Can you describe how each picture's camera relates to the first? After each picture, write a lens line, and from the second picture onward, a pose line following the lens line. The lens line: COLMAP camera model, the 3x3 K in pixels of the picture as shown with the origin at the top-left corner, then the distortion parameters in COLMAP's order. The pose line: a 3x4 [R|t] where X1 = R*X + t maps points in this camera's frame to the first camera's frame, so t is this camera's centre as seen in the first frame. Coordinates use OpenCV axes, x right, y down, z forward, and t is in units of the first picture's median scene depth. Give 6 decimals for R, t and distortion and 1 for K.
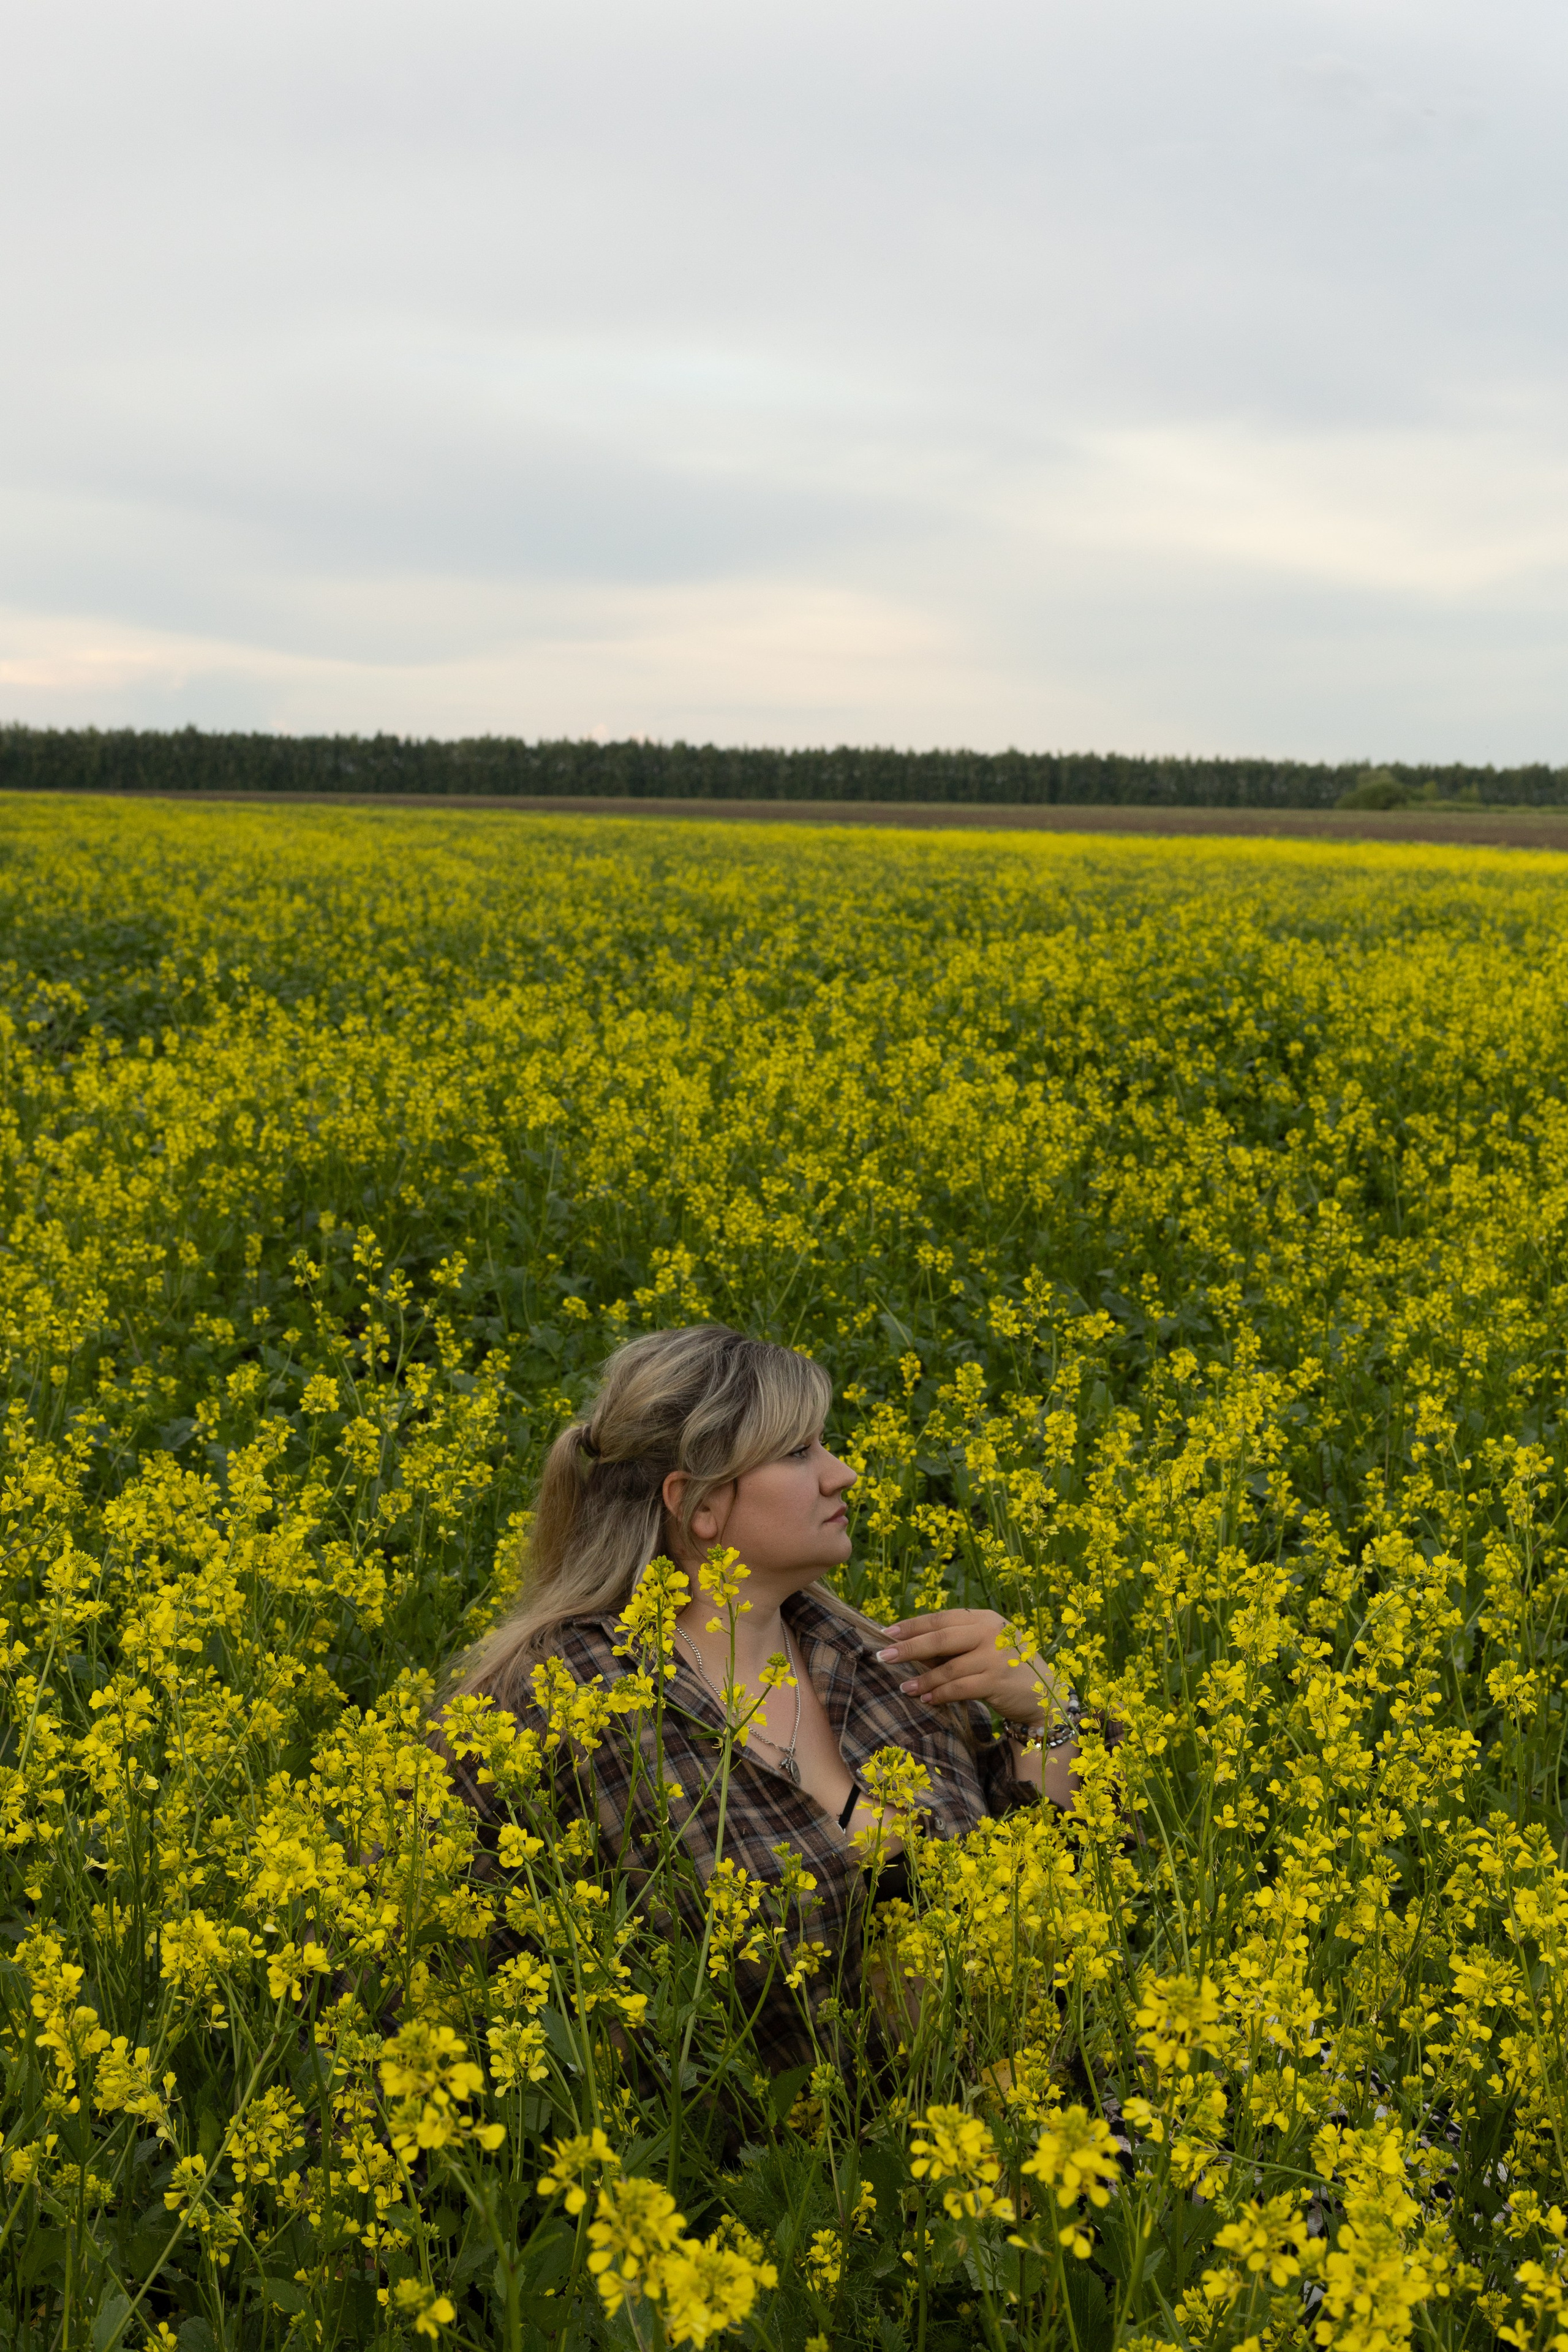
lens RADIAL K [[3417.2, 0, 791.9], [0, 3417.2, 1144.3], [0, 0, 1]] dist [0.011379, 0.031582]
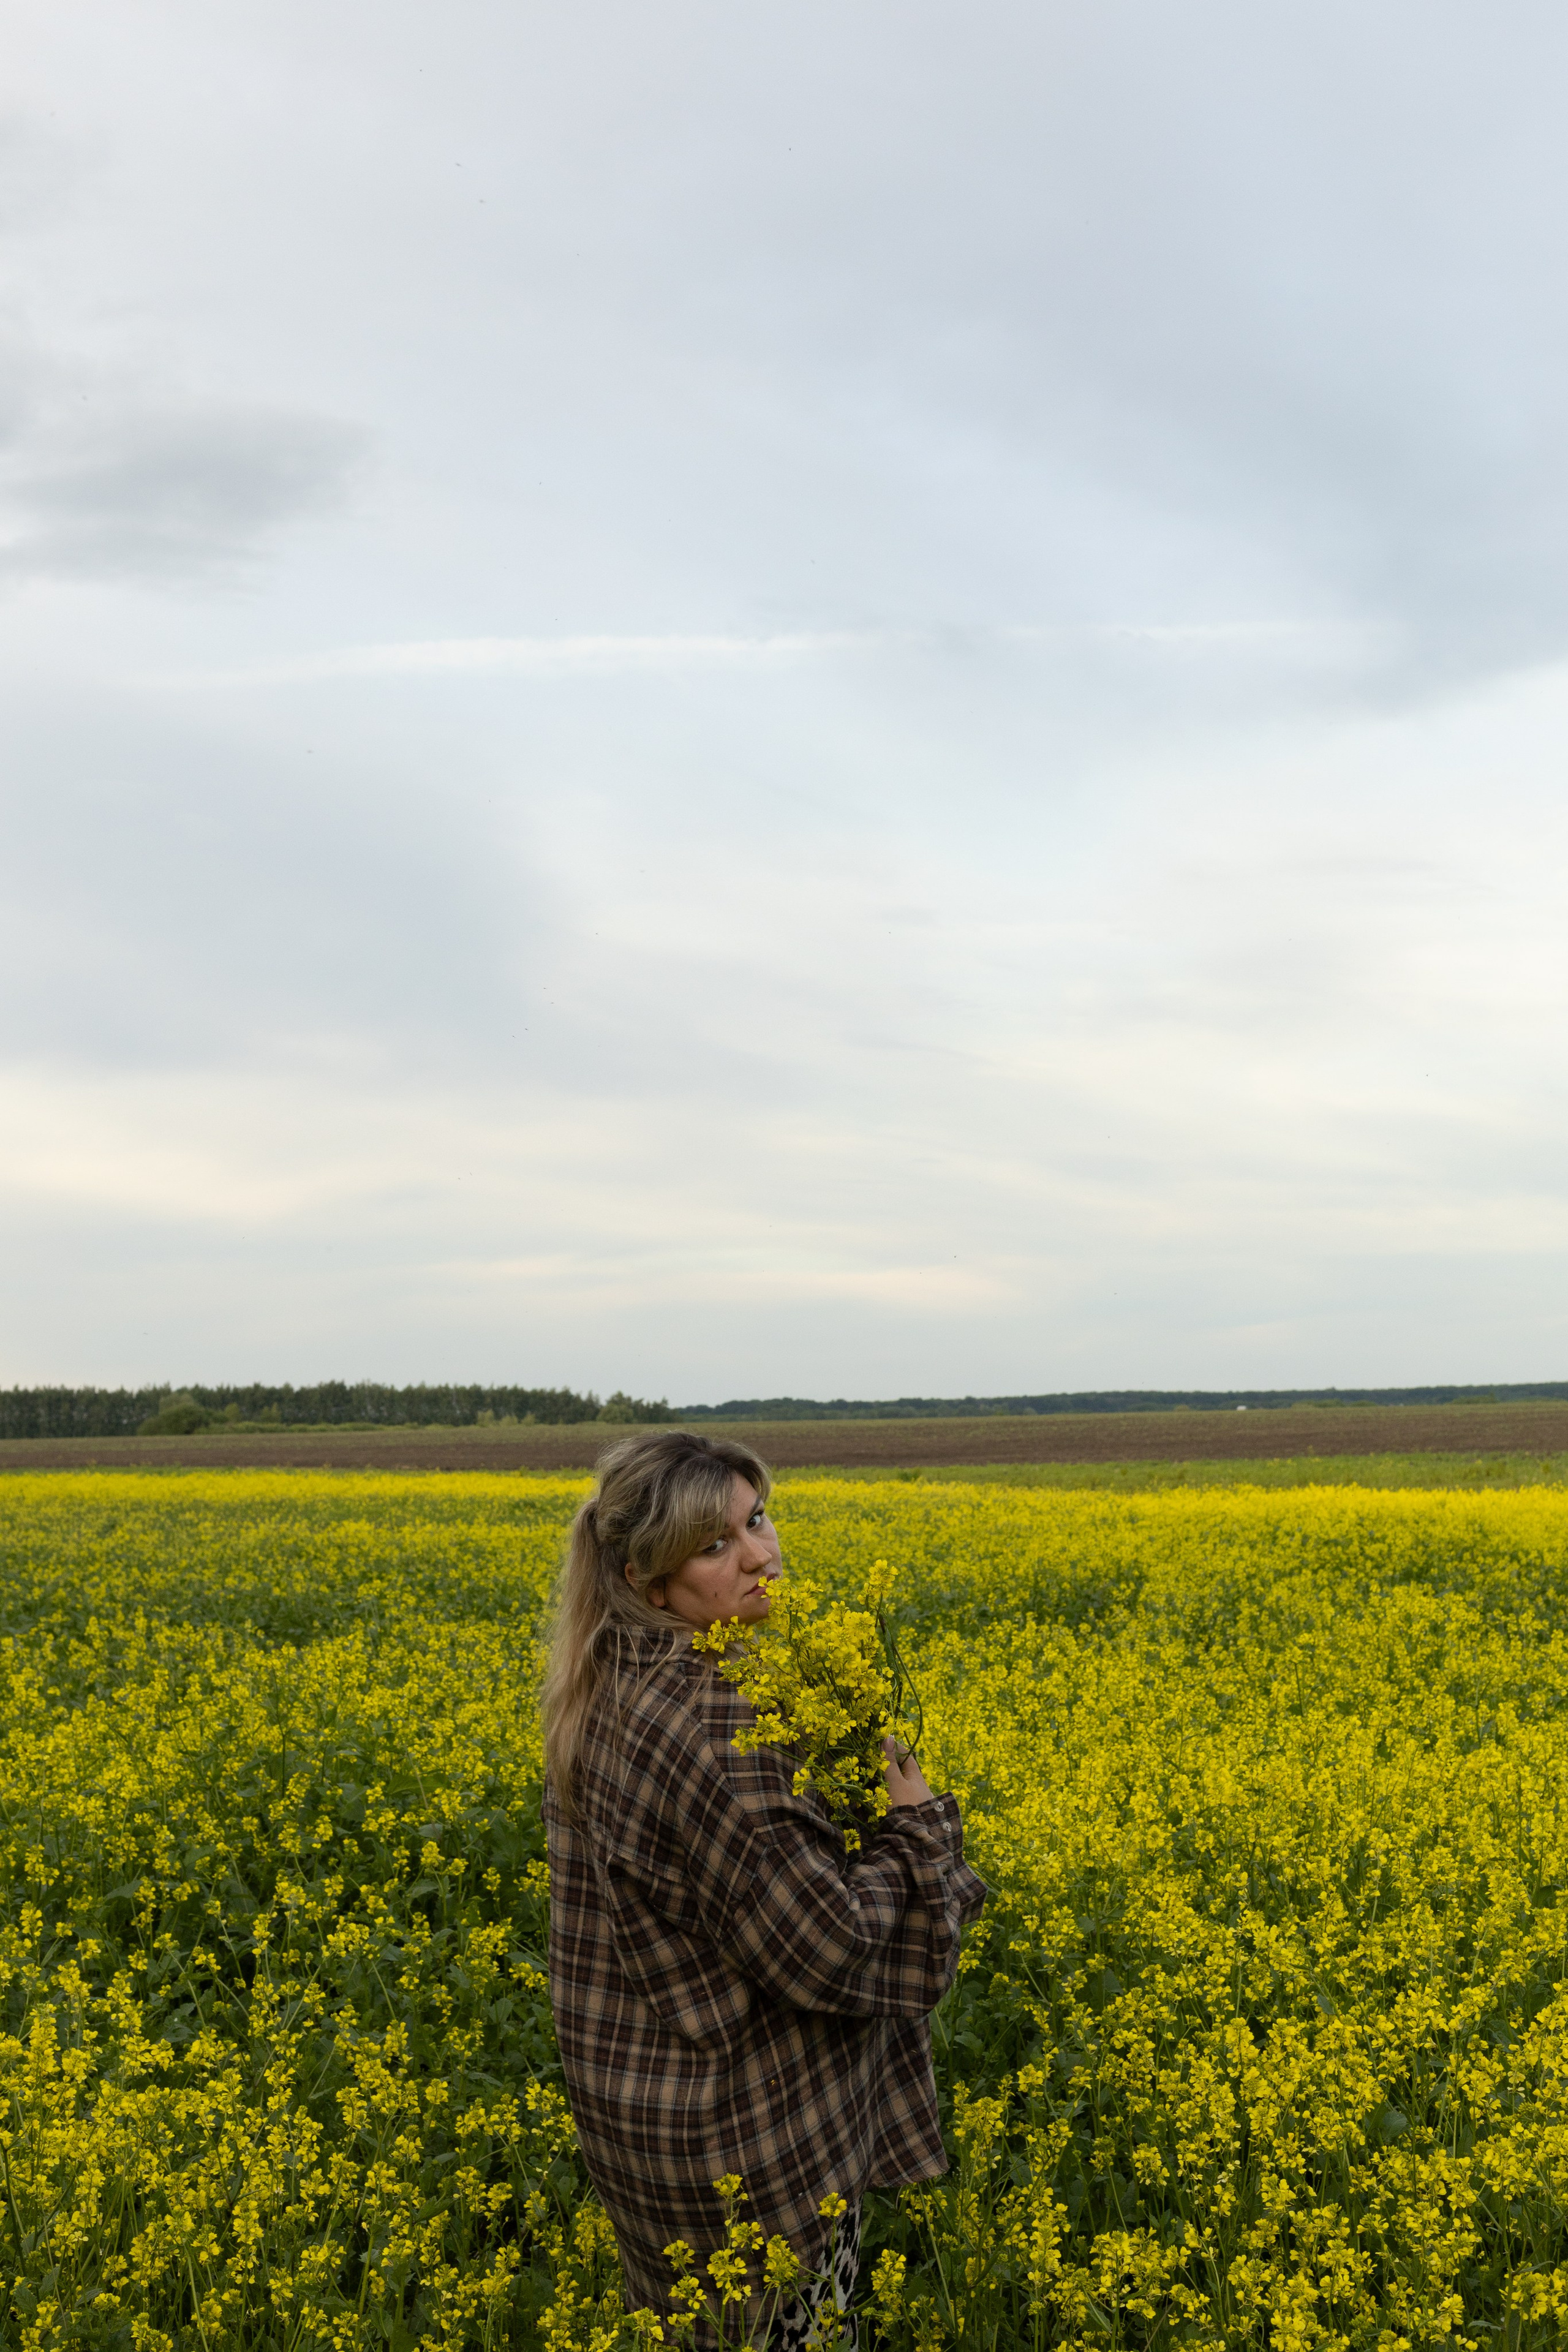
lens RADIAL K [[3381.9, 0, 784.0], [0, 3381.9, 1176.0], [0, 0, 1]] dist [0.010697, 0.001115]
pose [[0.939858, -0.015712, 0.341205, -0.065087], [0.074210, 0.984472, -0.159081, -0.136963], [-0.333407, 0.174835, 0.926430, 0.860697]]
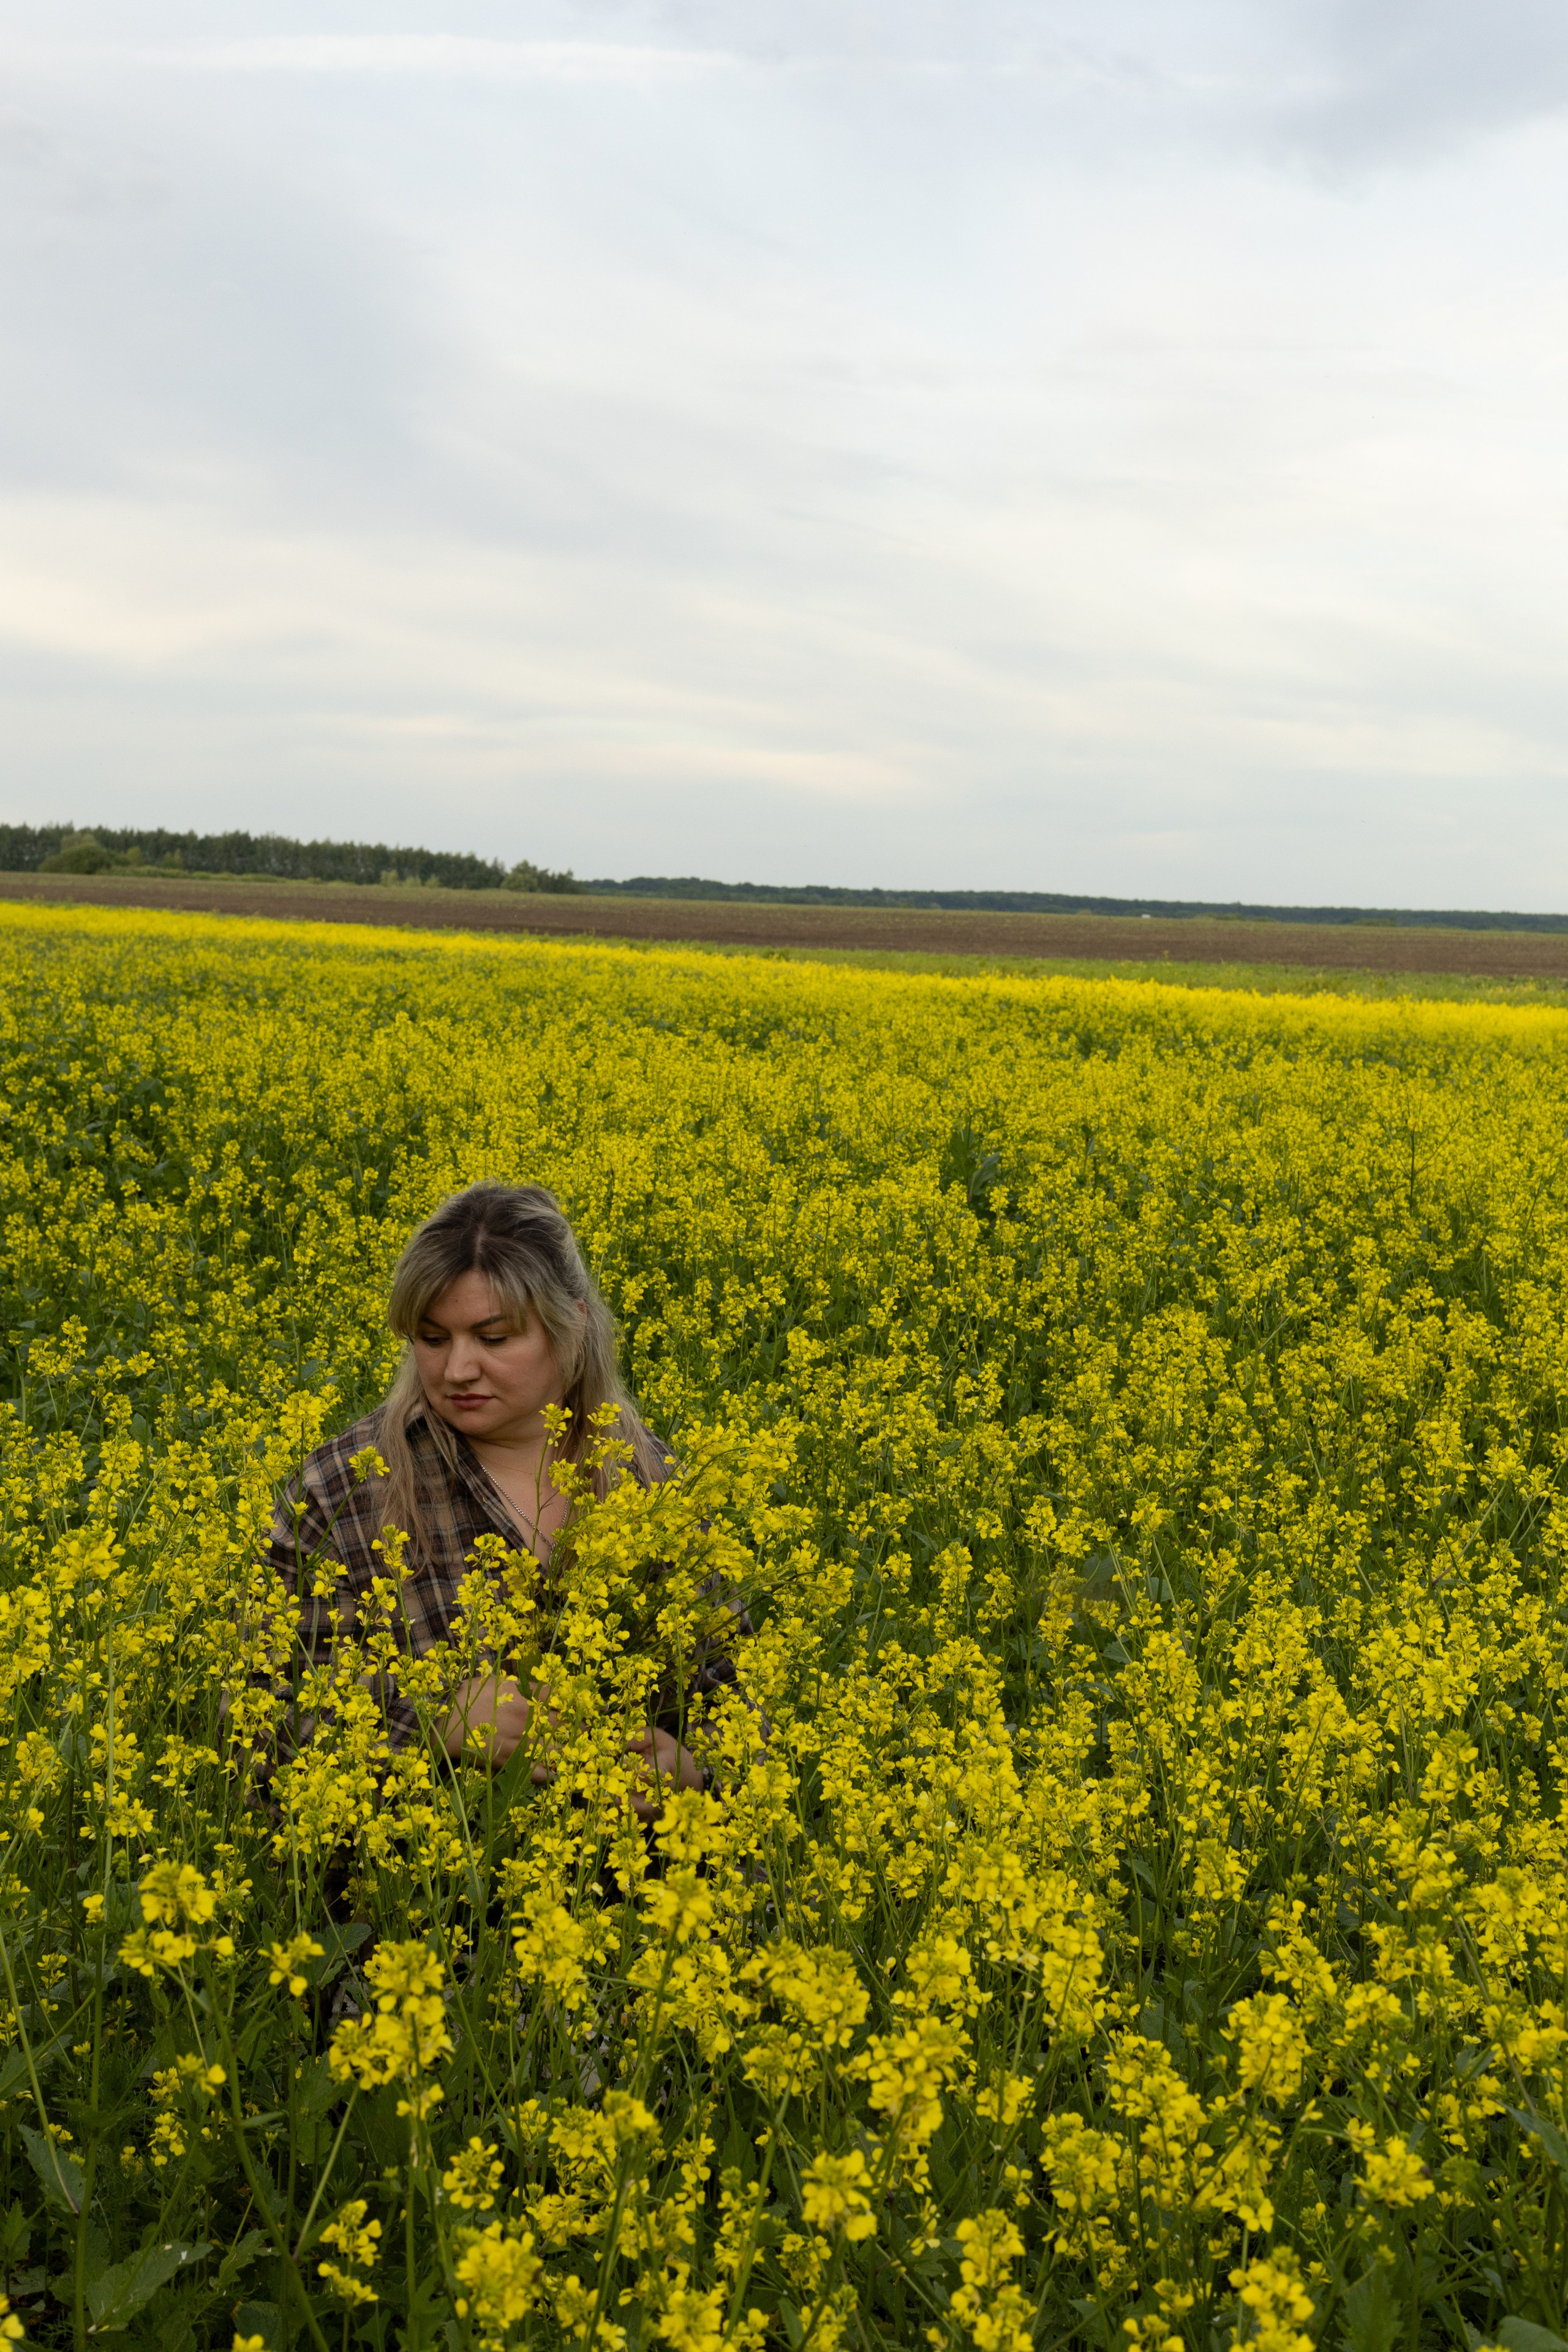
lens RADIAL K [[3384.9, 0, 784.0], [0, 3384.9, 1176.0], [0, 0, 1]] dist [0.009264, 0.020635]
pose [[0.930946, -0.010179, 0.365016, -0.123009], [0.013380, 0.999891, -0.006244, 0.002801], [-0.364913, 0.010697, 0.930980, -0.096718]]
